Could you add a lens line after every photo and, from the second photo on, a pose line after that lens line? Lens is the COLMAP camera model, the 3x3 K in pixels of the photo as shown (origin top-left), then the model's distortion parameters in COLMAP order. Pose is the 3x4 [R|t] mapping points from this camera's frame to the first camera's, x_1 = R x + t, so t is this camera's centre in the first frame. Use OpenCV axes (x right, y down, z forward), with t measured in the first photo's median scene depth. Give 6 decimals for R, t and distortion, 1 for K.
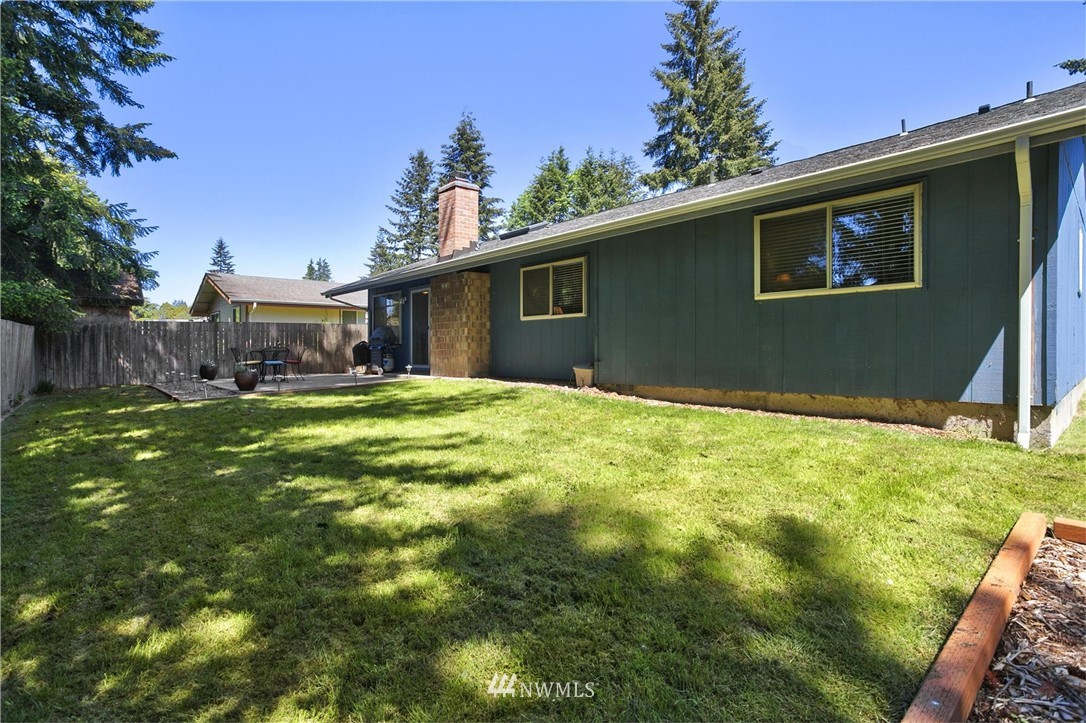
lens RADIAL K [[535.6, 0, 536.4], [0, 535.6, 352.7], [0, 0, 1]] dist [-0.059316, 0.020390]
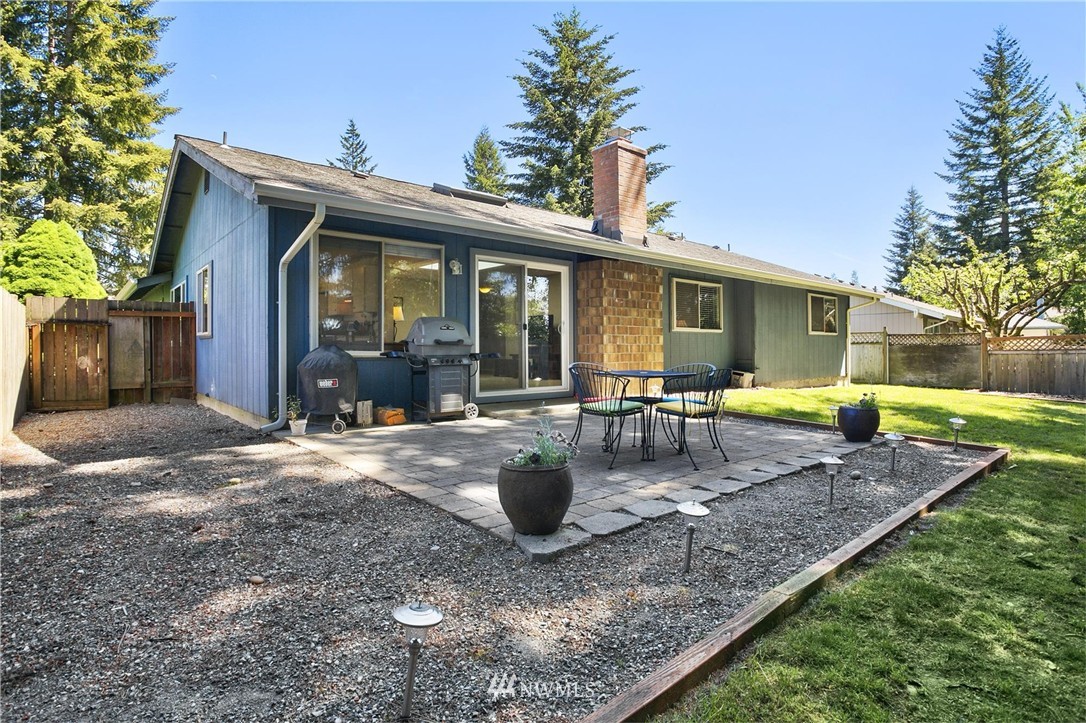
lens RADIAL K [[535.6, 0, 536.4], [0, 535.6, 352.7], [0, 0, 1]] dist [-0.059316, 0.020390]
pose [[-0.001779, -0.005677, 0.999982, -0.963824], [0.007507, 0.999956, 0.005690, -0.025647], [-0.999970, 0.007517, -0.001736, 1.190370]]
